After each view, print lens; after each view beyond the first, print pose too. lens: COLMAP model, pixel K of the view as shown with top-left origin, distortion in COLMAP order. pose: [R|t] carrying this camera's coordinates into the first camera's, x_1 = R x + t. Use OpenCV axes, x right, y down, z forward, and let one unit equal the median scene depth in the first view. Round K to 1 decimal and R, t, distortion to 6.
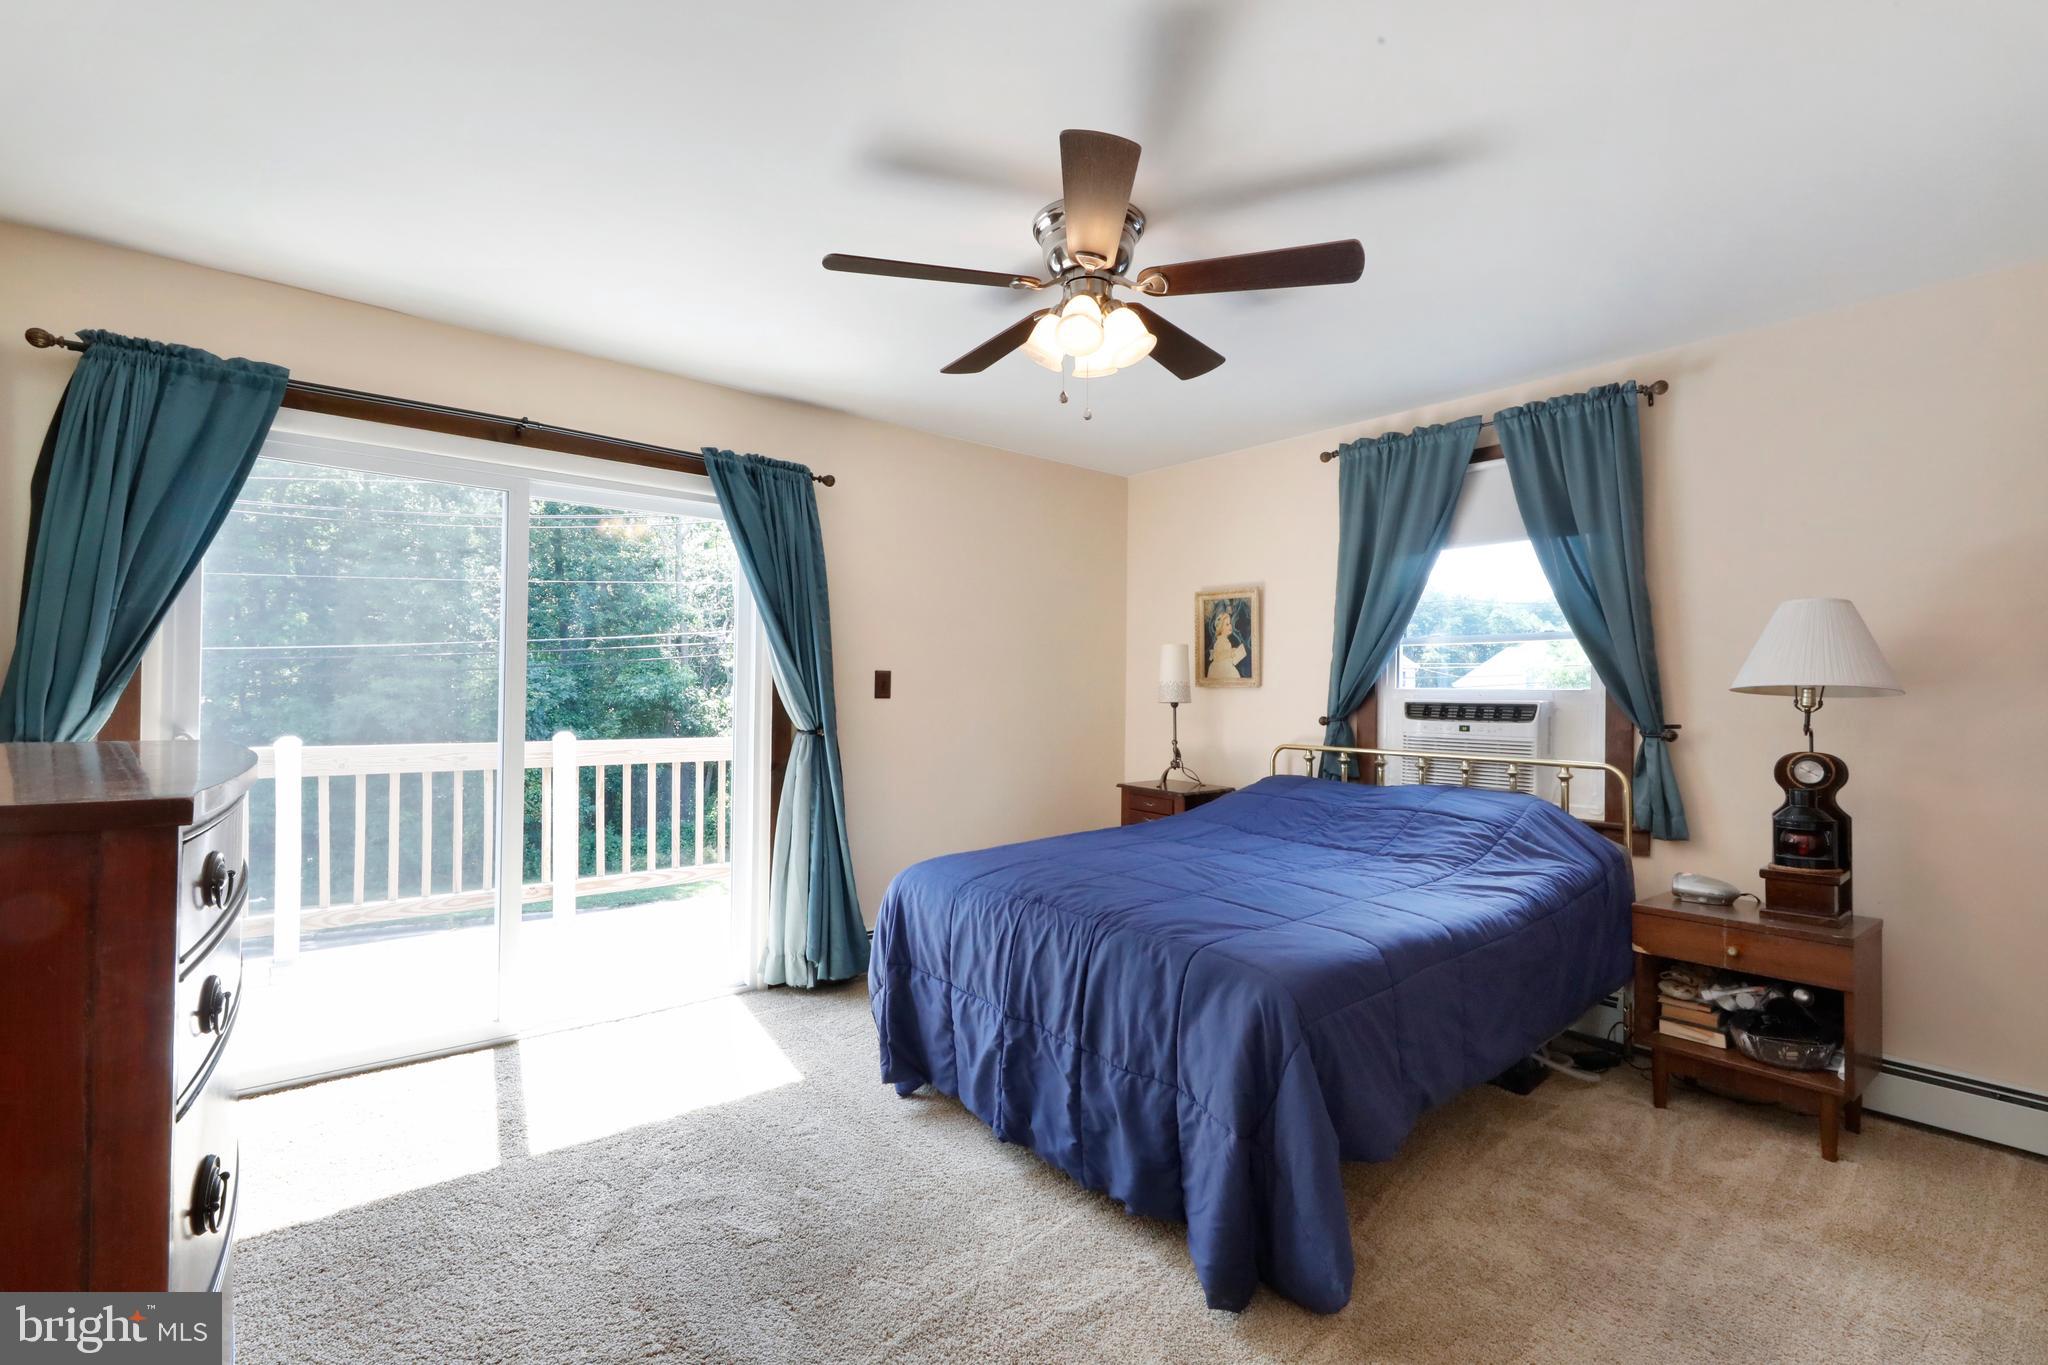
lens RADIAL K [[932.2, 0, 1023.4], [0, 932.2, 680.5], [0, 0, 1]] dist [0.003720, 0.000521]
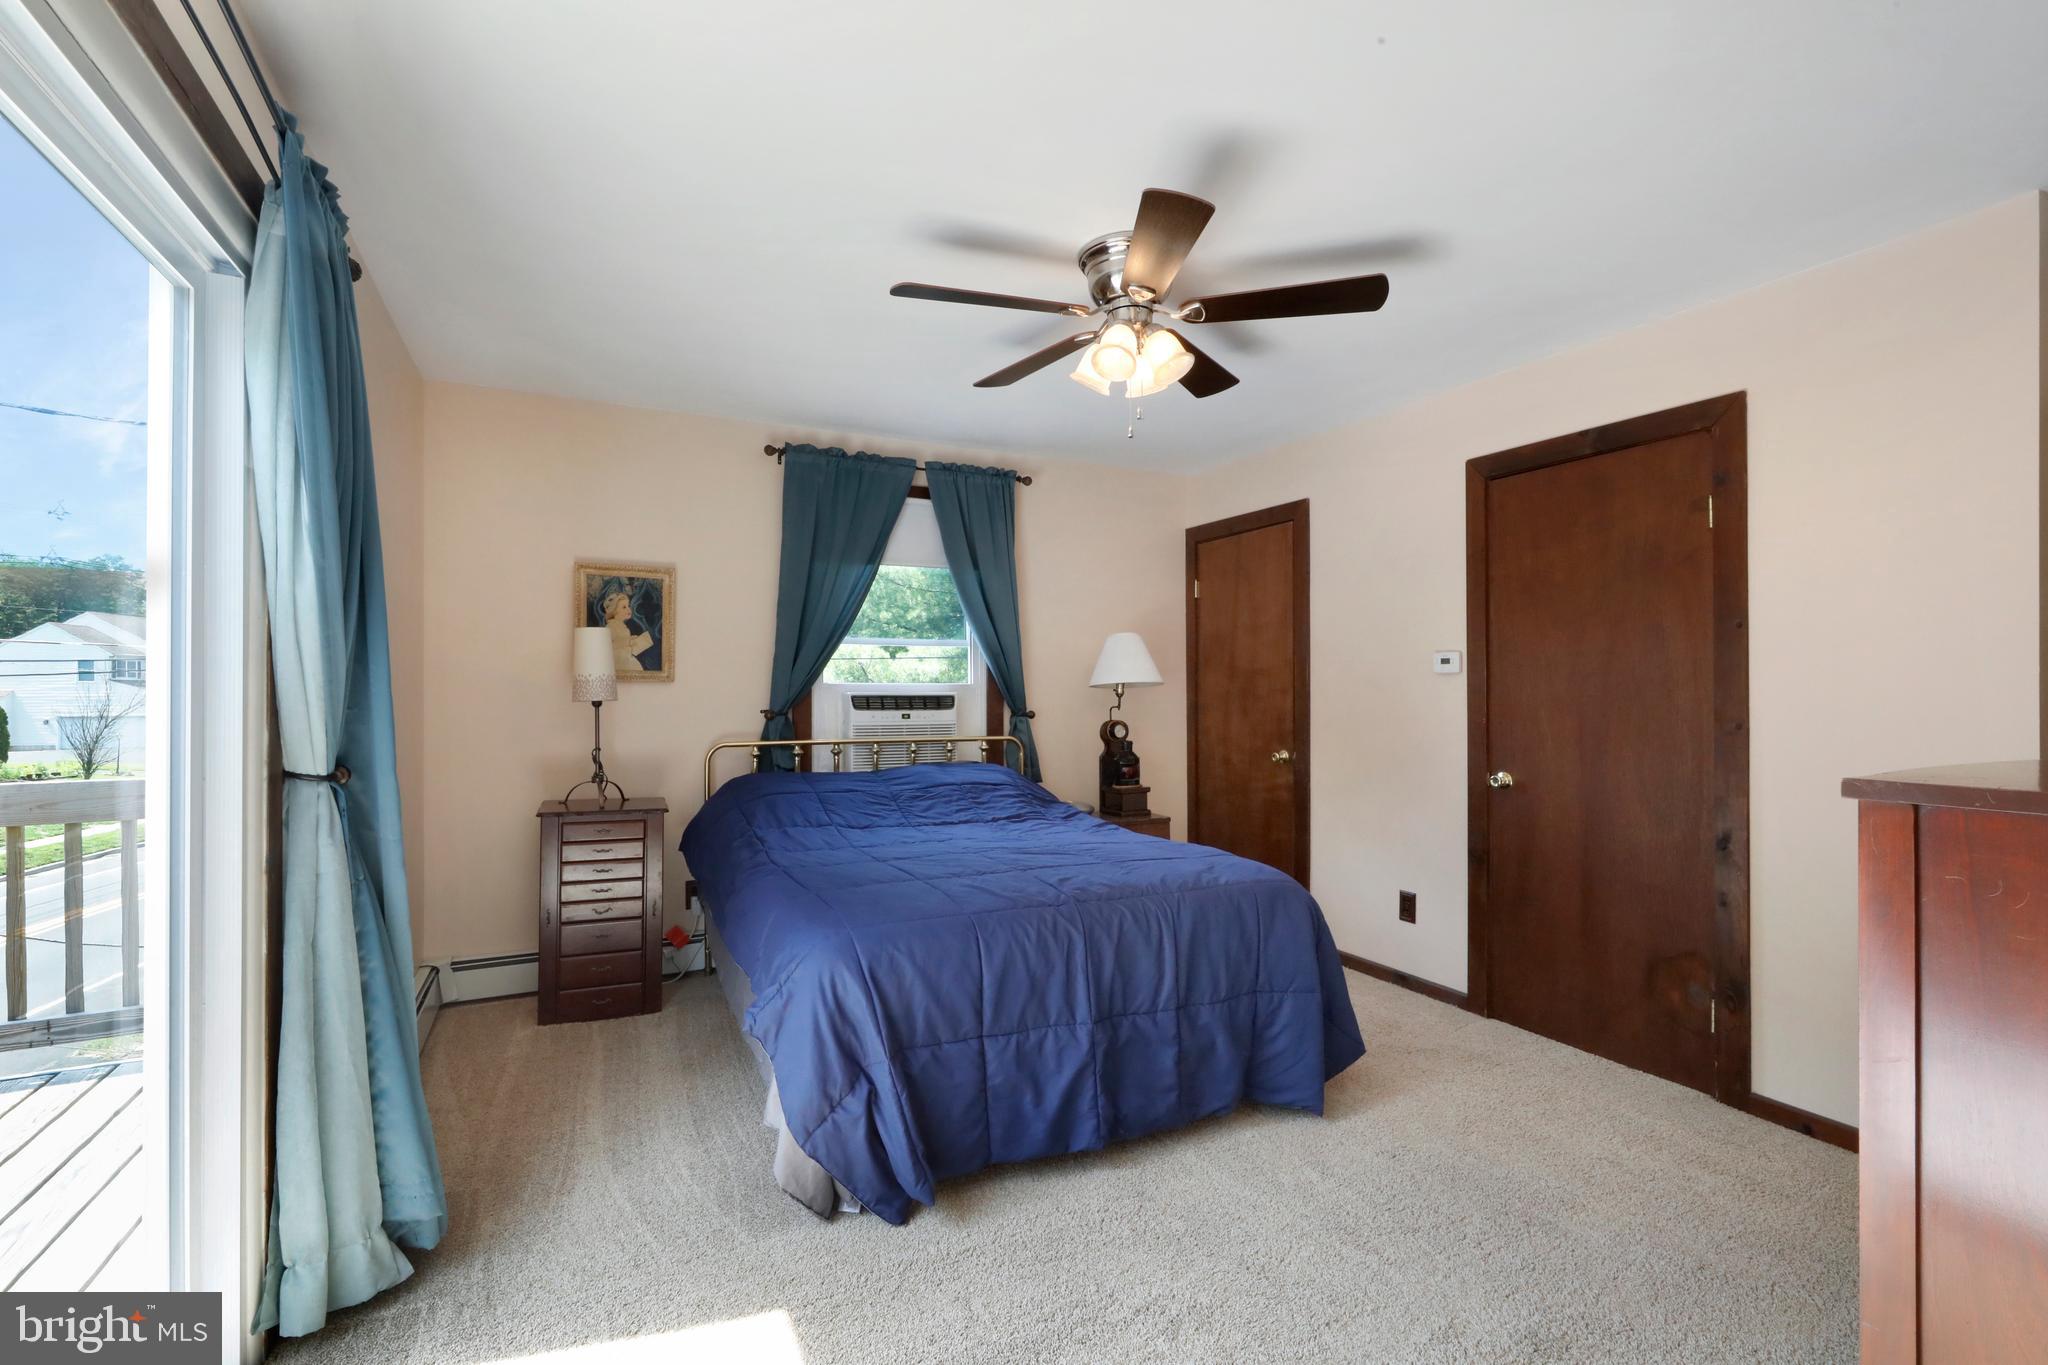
lens RADIAL K [[932.2, 0, 1023.3], [0, 932.2, 684.9], [0, 0, 1]] dist [0.003720, 0.000521]
pose [[0.218781, -0.004884, 0.975762, -0.632860], [-0.011292, 0.999908, 0.007536, -0.000176], [-0.975709, -0.012667, 0.218706, 0.555204]]
